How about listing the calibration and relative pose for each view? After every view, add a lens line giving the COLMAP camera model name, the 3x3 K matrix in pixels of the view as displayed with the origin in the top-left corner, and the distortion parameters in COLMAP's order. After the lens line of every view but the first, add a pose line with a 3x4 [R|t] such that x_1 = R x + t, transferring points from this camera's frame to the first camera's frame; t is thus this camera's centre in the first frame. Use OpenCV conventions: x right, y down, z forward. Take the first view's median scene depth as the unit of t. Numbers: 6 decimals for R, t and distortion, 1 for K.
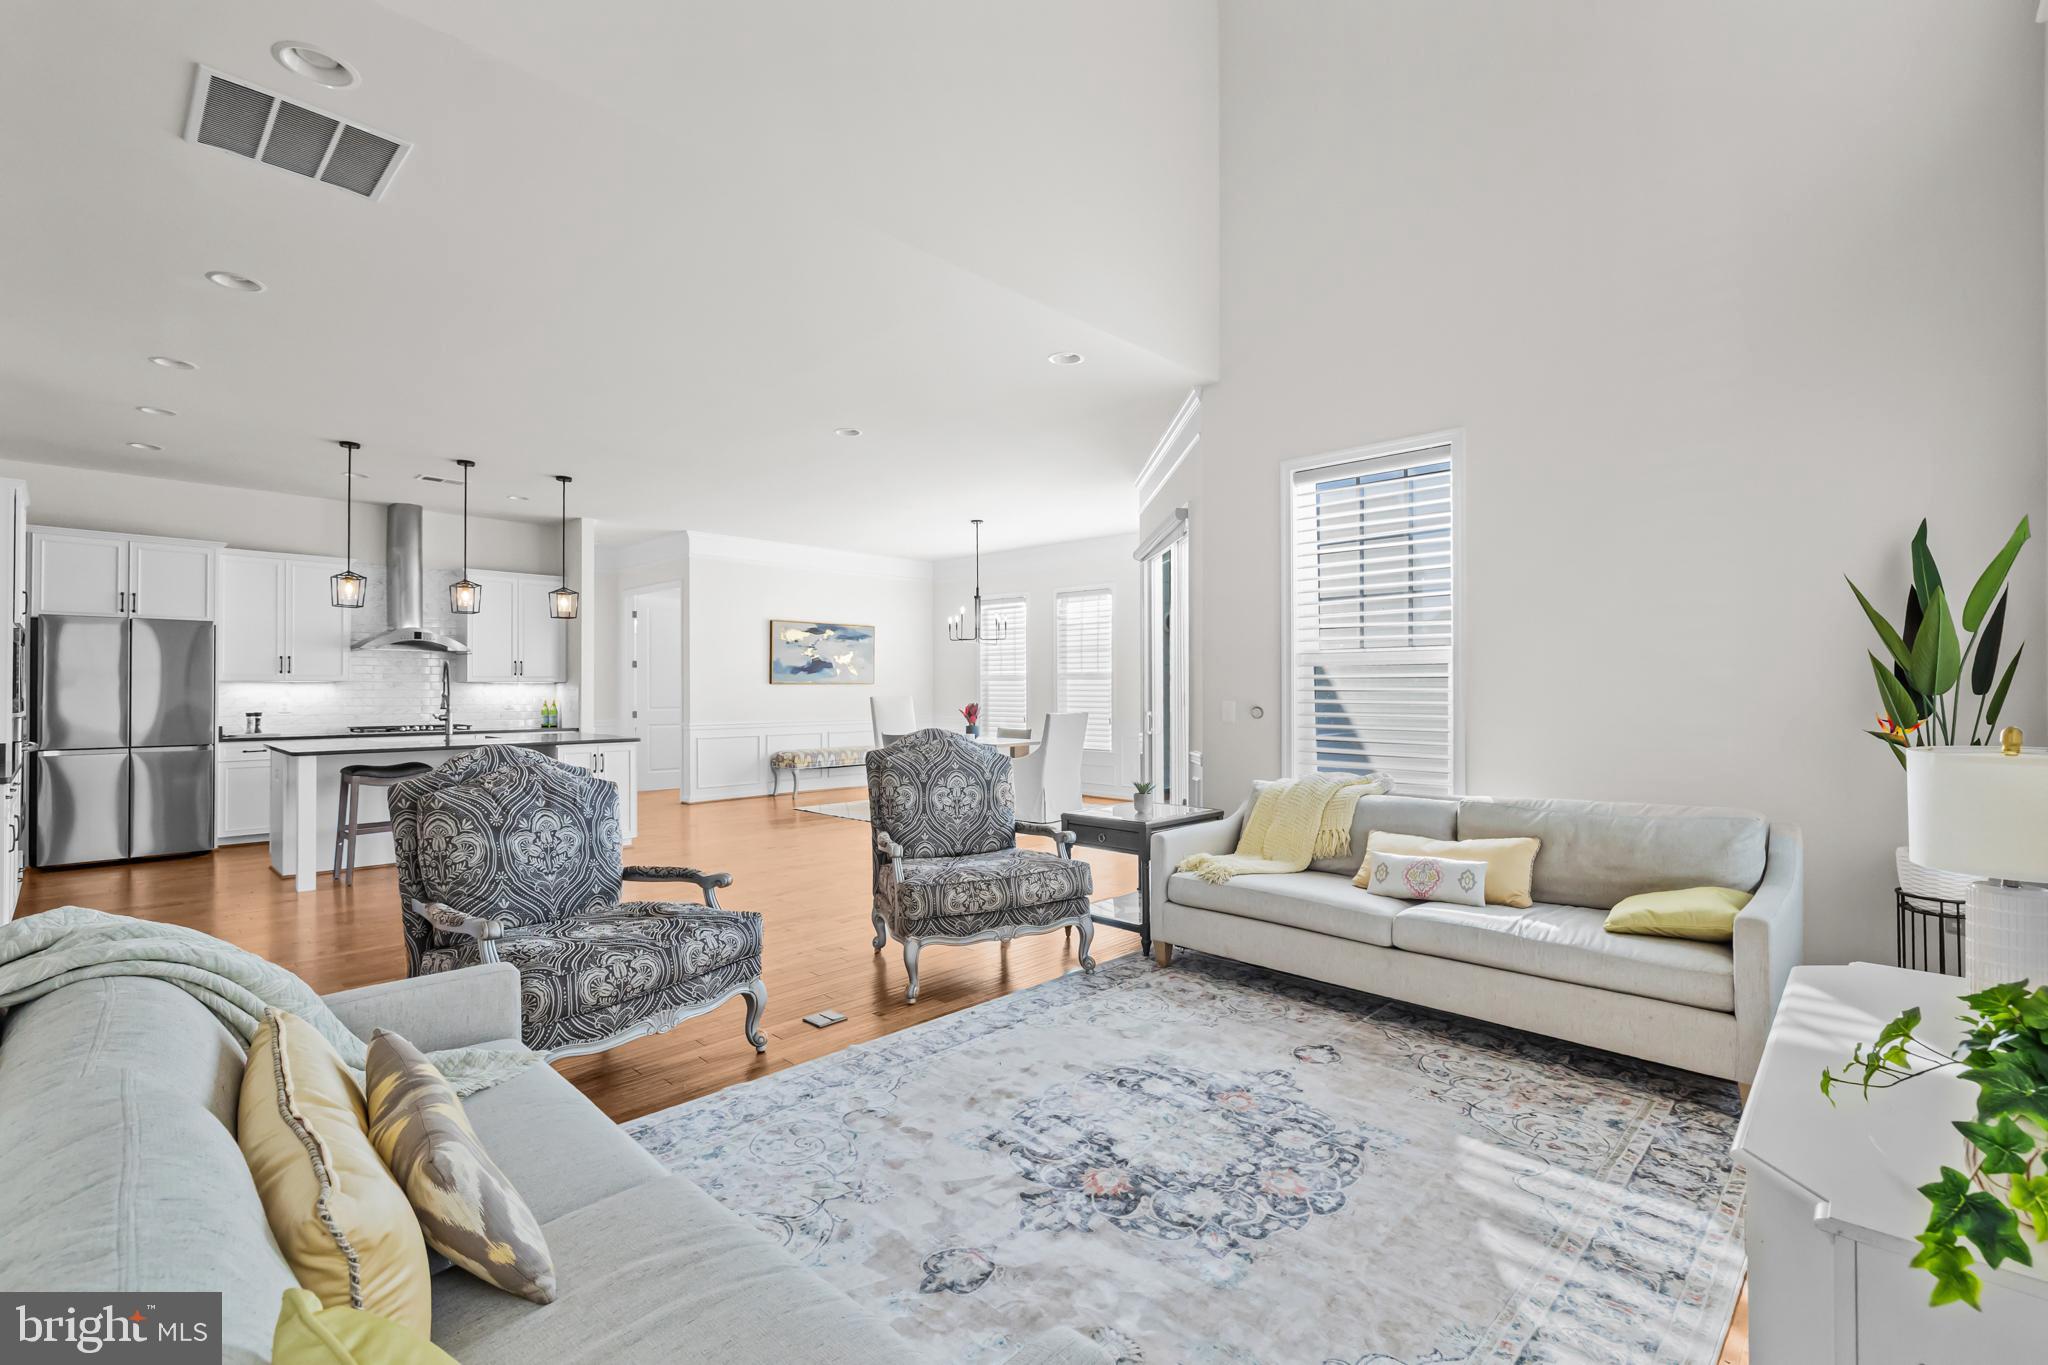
lens RADIAL K [[901.7, 0, 1032.1], [0, 901.7, 685.1], [0, 0, 1]] dist [0.001102, 0.000319]
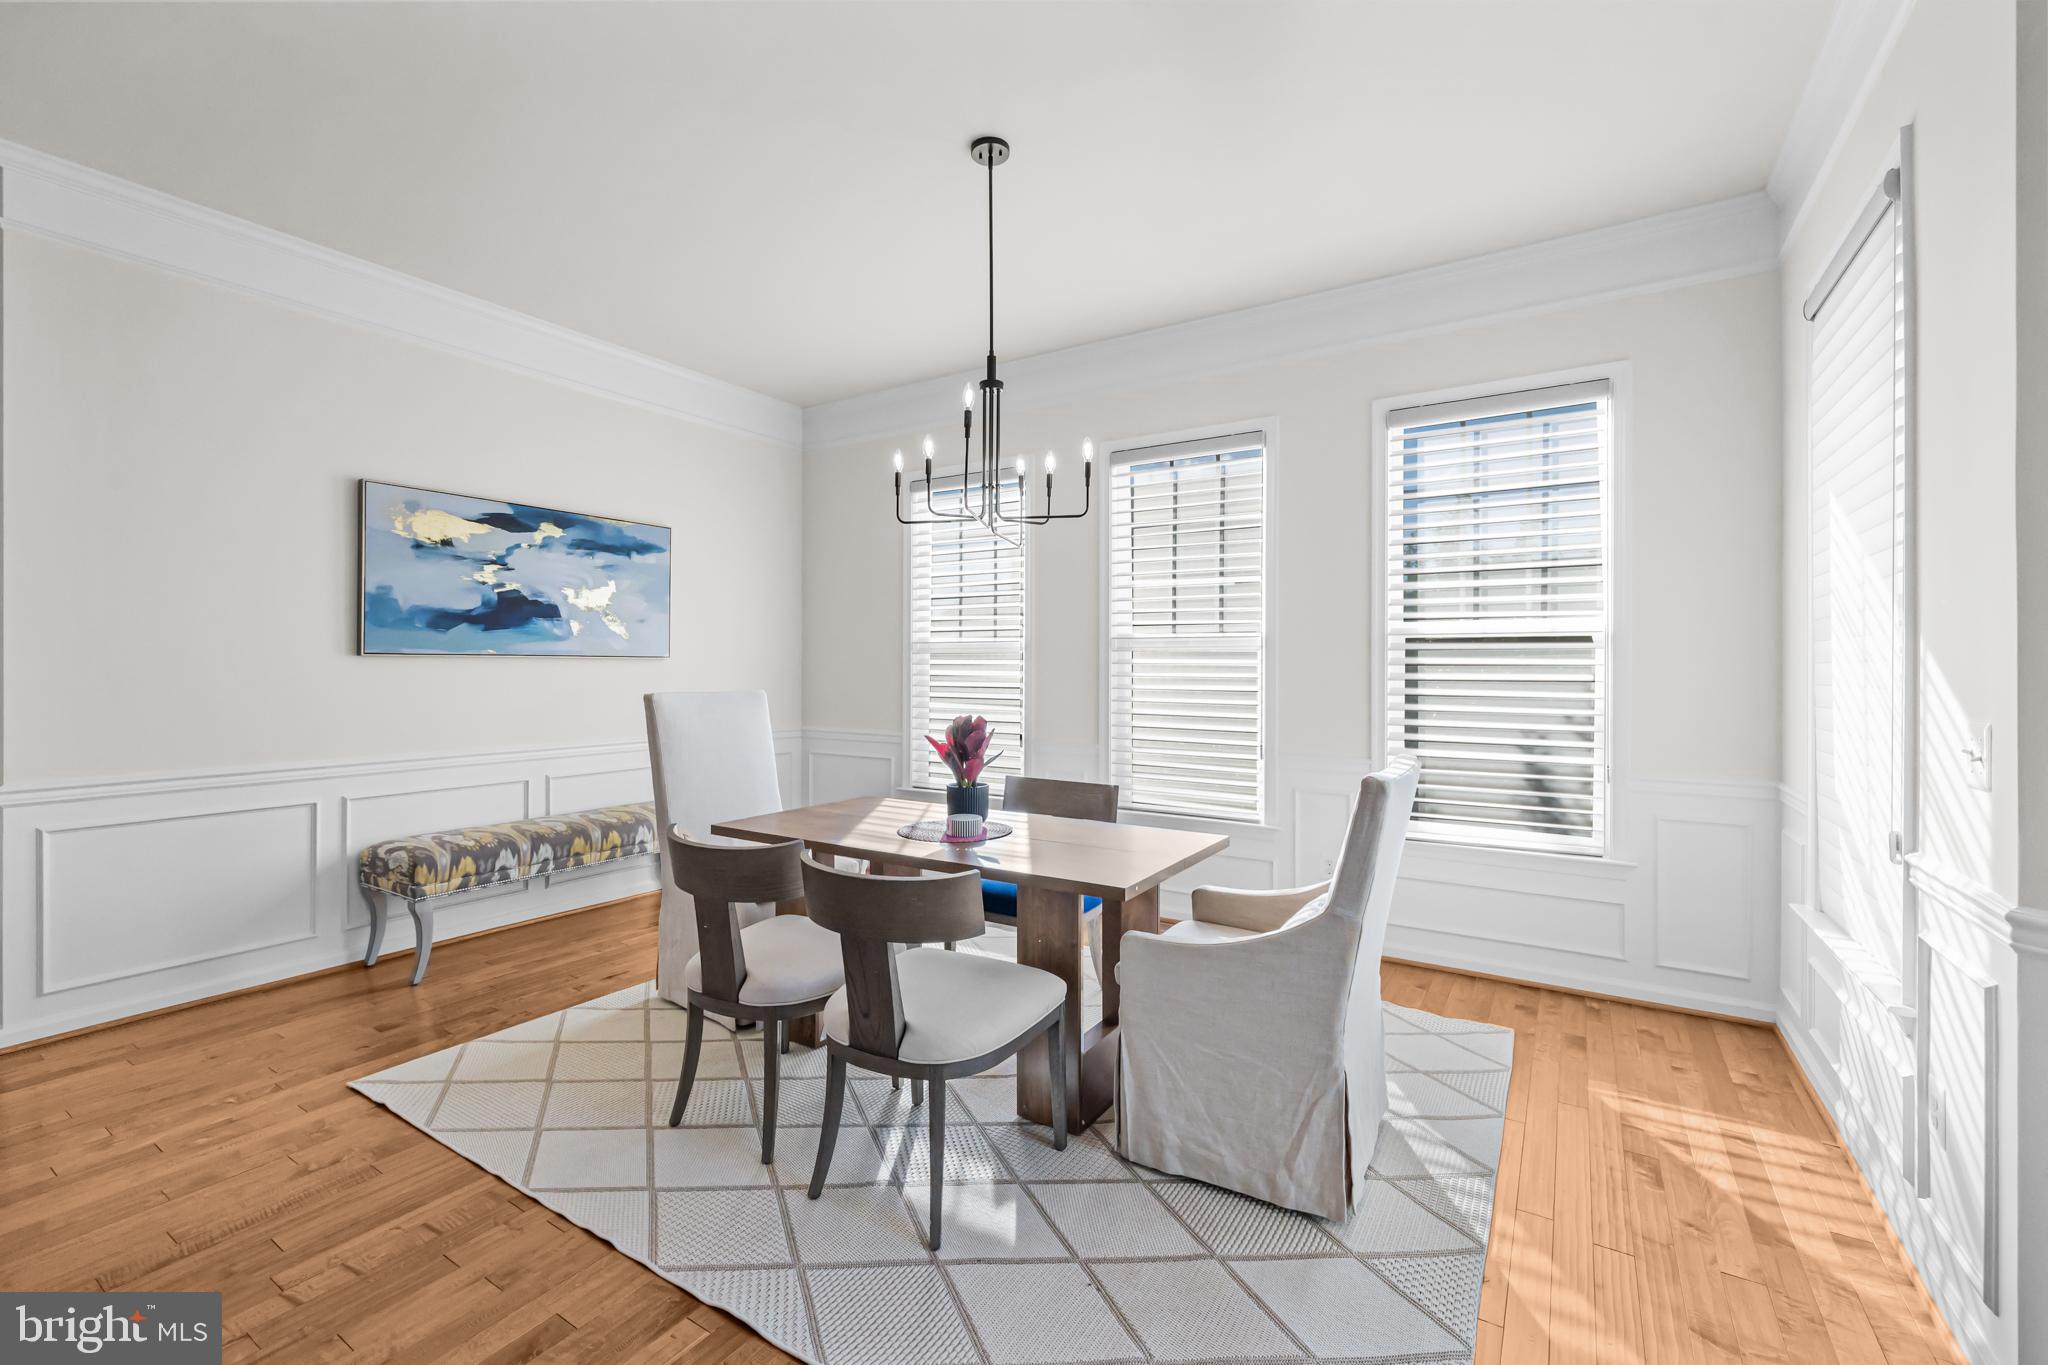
lens RADIAL K [[859.5, 0, 1024.0], [0, 859.5, 668.0], [0, 0, 1]] dist [0.002094, -0.000003]
pose [[0.982398, 0.005269, 0.186727, -0.133081], [-0.006212, 0.999971, 0.004468, 0.000825], [-0.186698, -0.005549, 0.982402, 0.882625]]
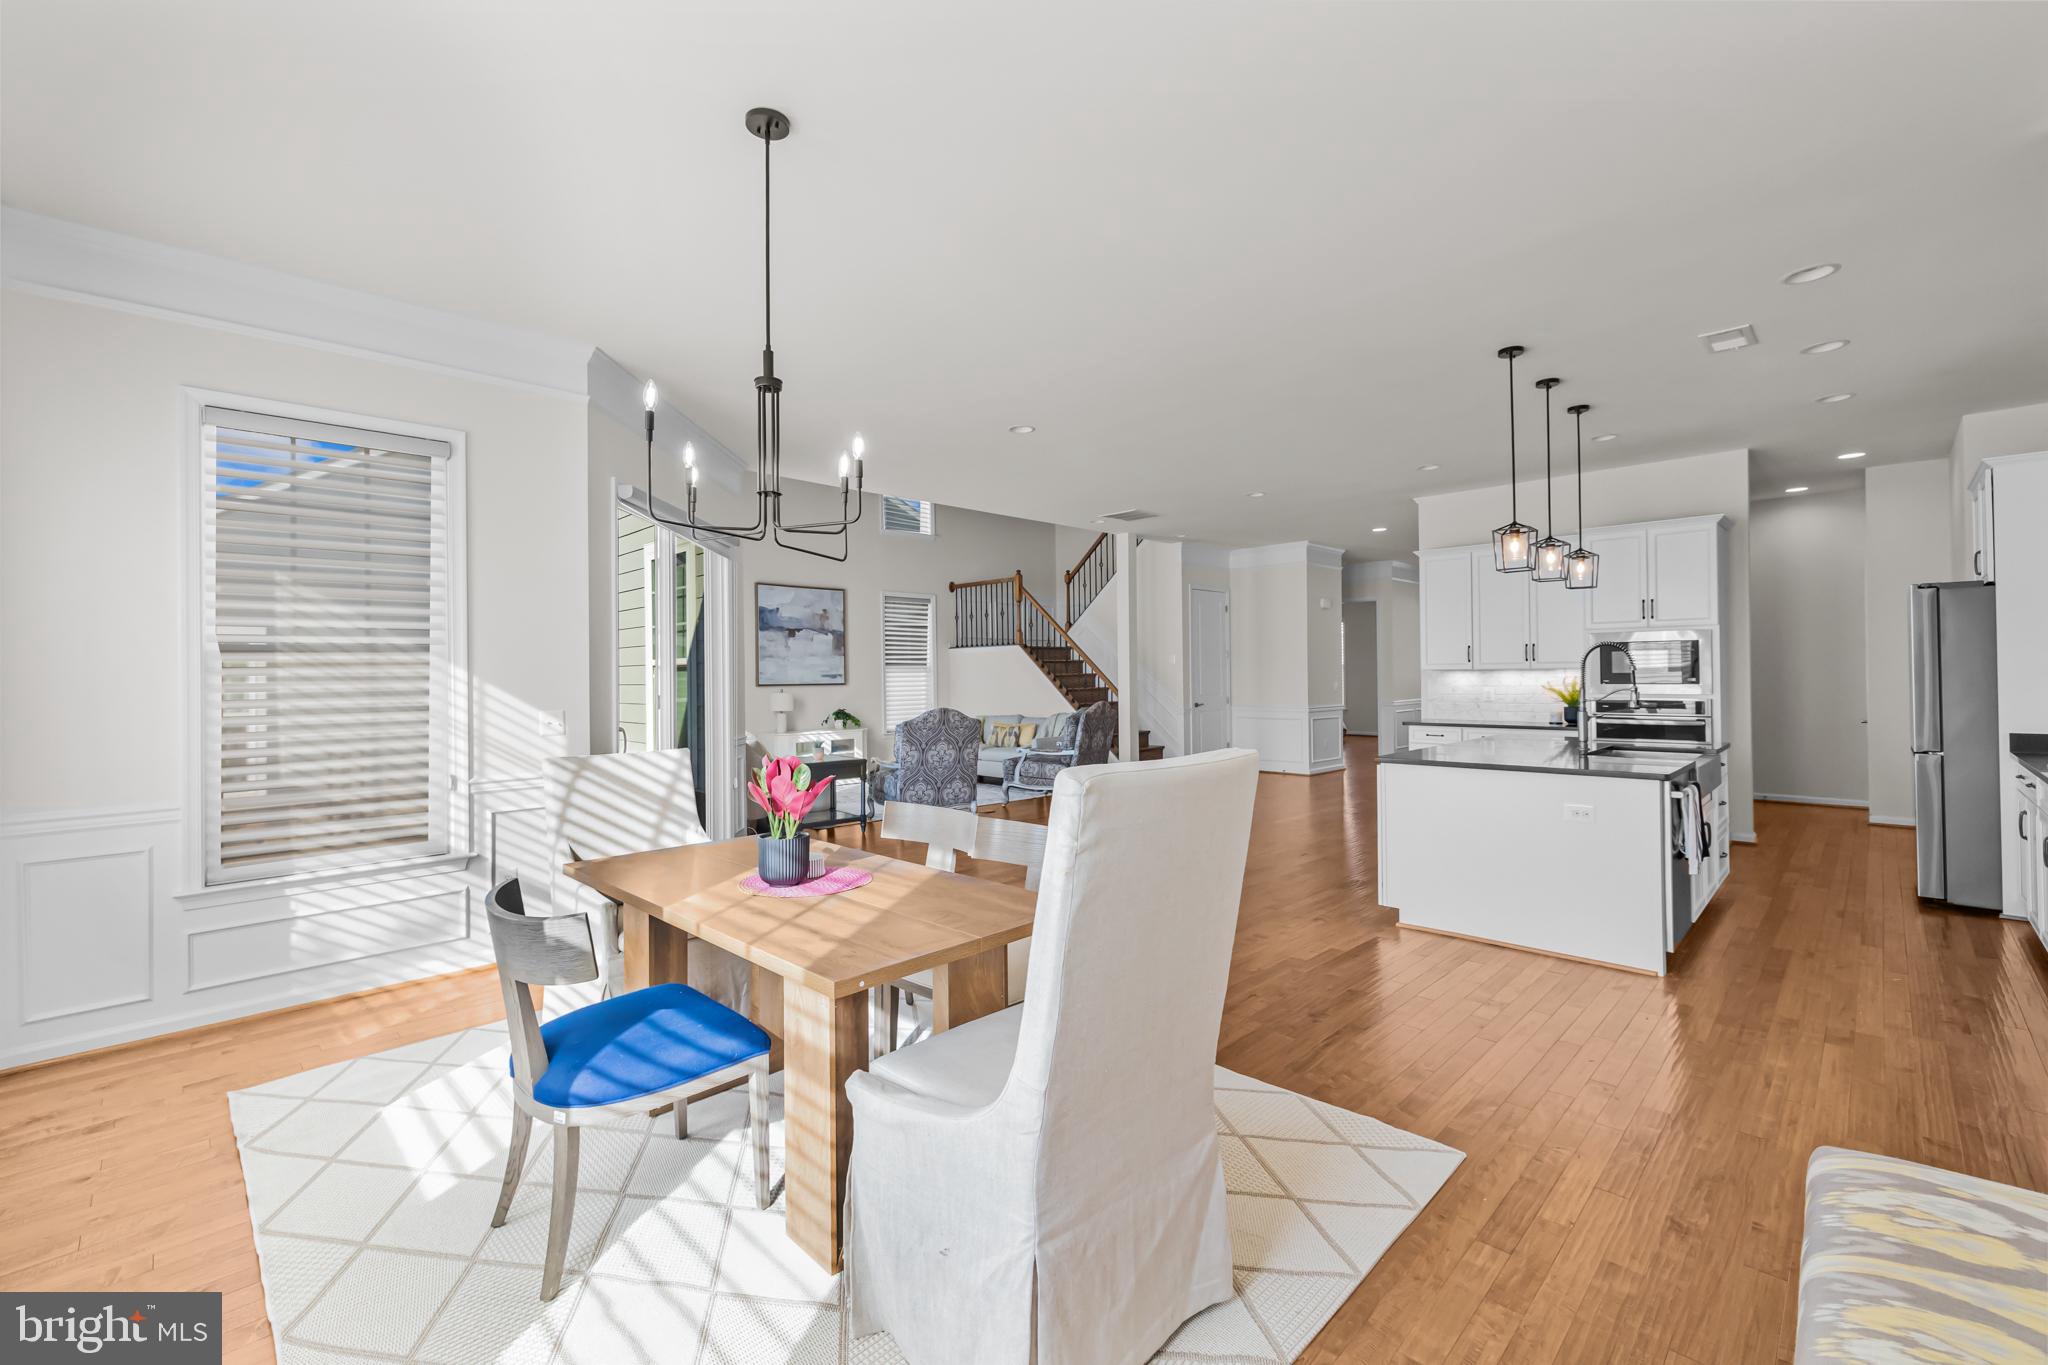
lens RADIAL K [[859.5, 0, 1024.0], [0, 859.5, 668.0], [0, 0, 1]] dist [0.002094, -0.000003]
pose [[-0.999643, 0.012363, 0.023677, -0.186455], [0.012100, 0.999864, -0.011238, -0.003843], [-0.023812, -0.010948, -0.999657, 1.612759]]
